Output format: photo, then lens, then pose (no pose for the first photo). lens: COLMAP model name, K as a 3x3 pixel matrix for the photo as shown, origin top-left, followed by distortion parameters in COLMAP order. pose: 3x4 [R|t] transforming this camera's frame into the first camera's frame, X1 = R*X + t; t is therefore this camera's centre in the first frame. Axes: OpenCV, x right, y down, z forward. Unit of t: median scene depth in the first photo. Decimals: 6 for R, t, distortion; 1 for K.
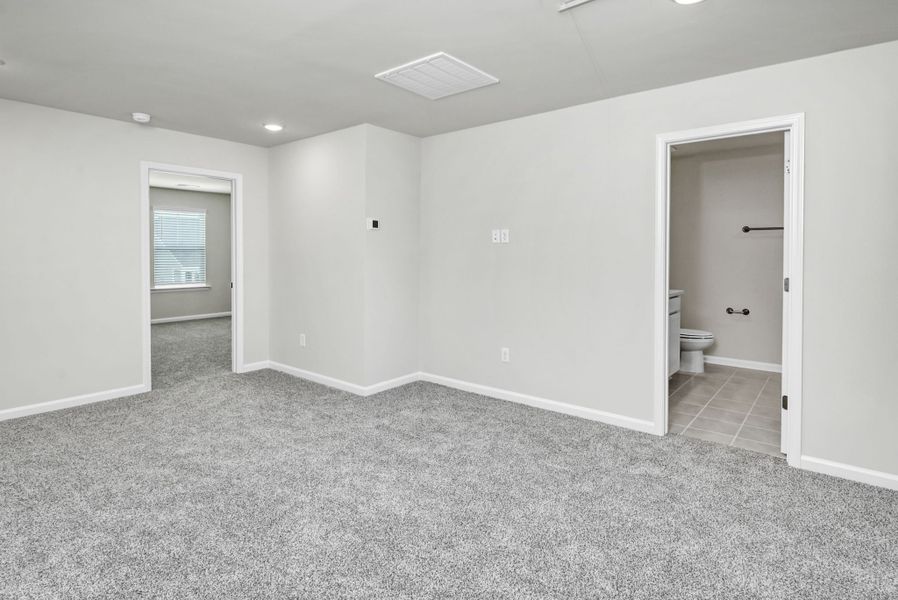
lens RADIAL K [[467.1, 0, 448.0], [0, 467.1, 251.8], [0, 0, 1]] dist [-0.002357, -0.000358]
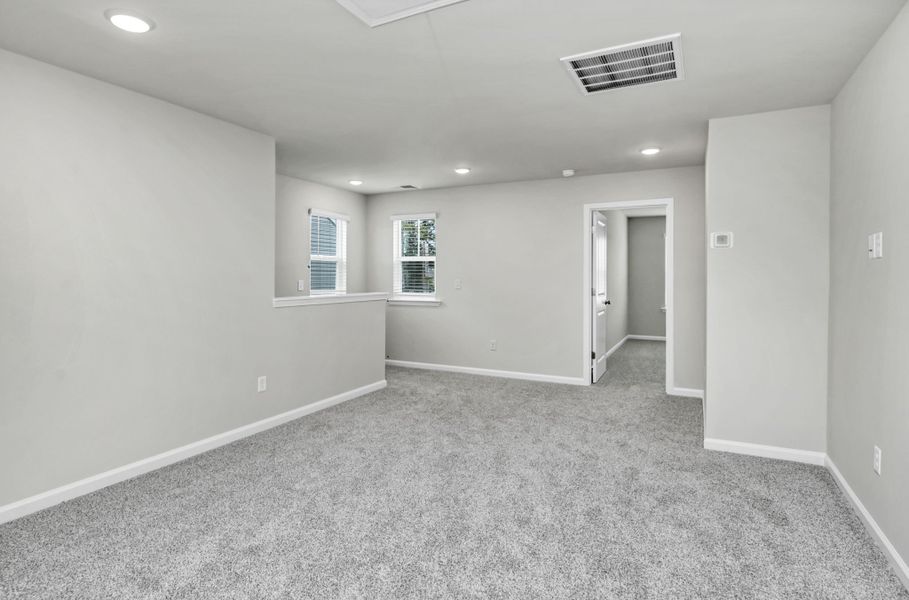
lens RADIAL K [[478.1, 0, 454.5], [0, 478.1, 300.0], [0, 0, 1]] dist [0.001891, -0.001778]
pose [[0.219803, 0.040591, -0.974699, 0.577188], [-0.011179, 0.999173, 0.039089, 0.014724], [0.975480, 0.002304, 0.220075, 0.404629]]
